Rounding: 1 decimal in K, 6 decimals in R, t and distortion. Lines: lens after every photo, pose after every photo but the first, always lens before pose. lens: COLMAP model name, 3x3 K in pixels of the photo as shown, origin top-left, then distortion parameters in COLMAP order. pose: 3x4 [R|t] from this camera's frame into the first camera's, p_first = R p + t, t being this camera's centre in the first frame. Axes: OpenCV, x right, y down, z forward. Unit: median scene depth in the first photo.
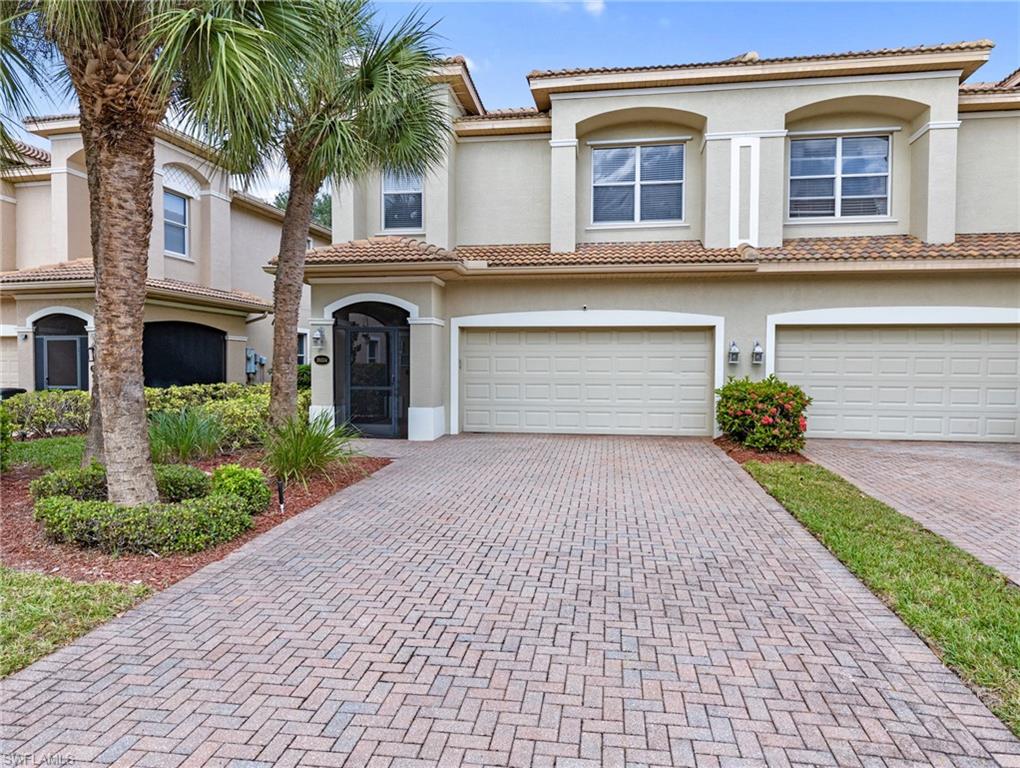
lens RADIAL K [[575.5, 0, 510.0], [0, 575.5, 384.0], [0, 0, 1]] dist [-0.000296, 0.000489]
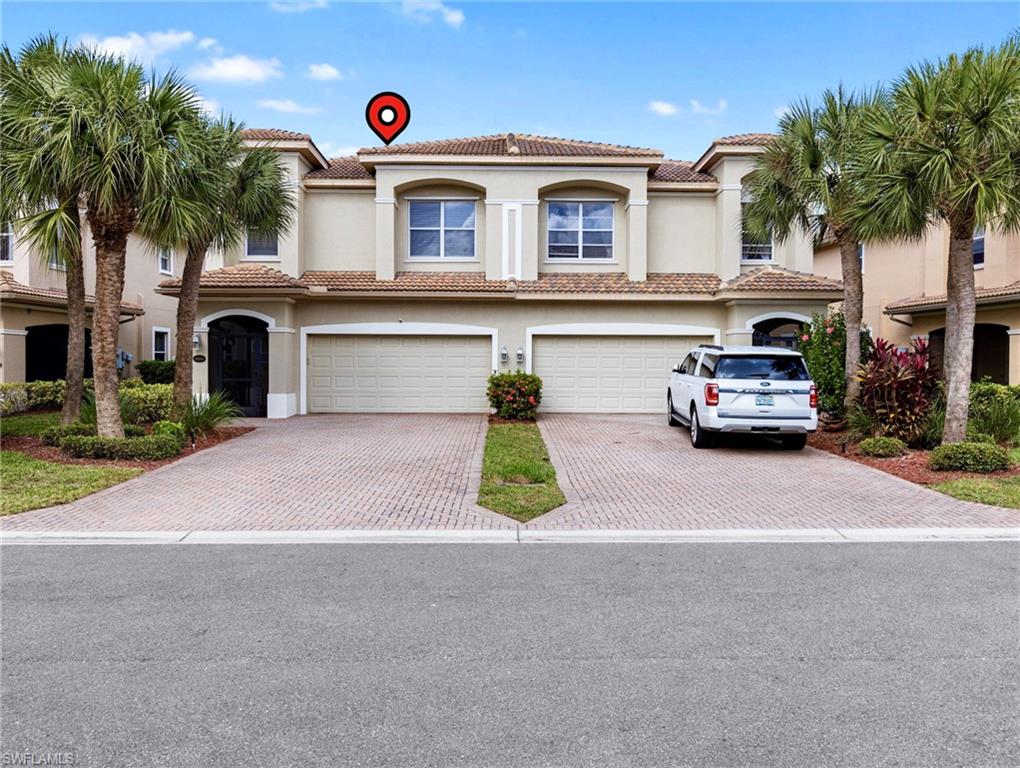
lens RADIAL K [[691.2, 0, 508.0], [0, 691.2, 377.2], [0, 0, 1]] dist [-0.019598, -0.001405]
pose [[0.986137, -0.004095, 0.165885, 0.111117], [0.005232, 0.999966, -0.006422, 0.015094], [-0.165853, 0.007201, 0.986124, -0.686720]]
